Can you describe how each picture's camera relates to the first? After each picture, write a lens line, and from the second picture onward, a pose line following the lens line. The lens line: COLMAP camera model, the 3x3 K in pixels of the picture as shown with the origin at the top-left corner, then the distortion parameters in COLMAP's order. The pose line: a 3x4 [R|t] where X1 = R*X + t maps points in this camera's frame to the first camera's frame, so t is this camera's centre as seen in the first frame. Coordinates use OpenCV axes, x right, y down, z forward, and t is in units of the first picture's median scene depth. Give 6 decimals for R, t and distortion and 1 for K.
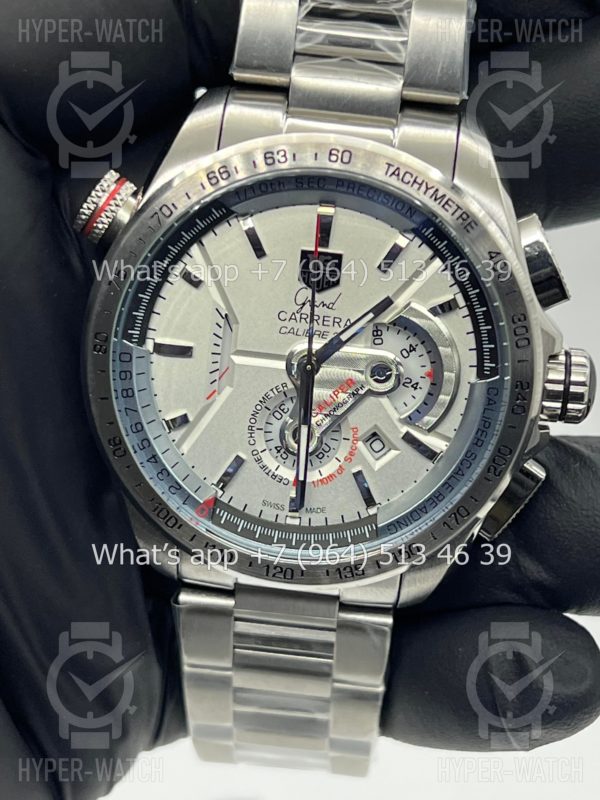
lens RADIAL K [[1850.7, 0, 303.2], [0, 1850.7, 432.6], [0, 0, 1]] dist [0.286818, 0.000000]
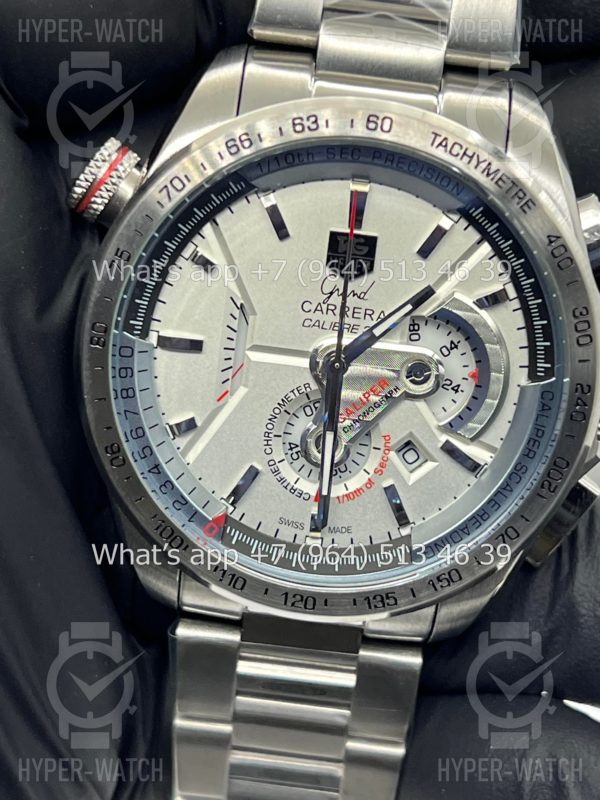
lens RADIAL K [[1850.7, 0, 300.0], [0, 1850.7, 397.6], [0, 0, 1]] dist [0.286818, 0.000000]
pose [[0.998925, 0.011121, 0.045009, -0.053103], [-0.009842, 0.999544, -0.028555, 0.004876], [-0.045306, 0.028081, 0.998578, 0.129079]]
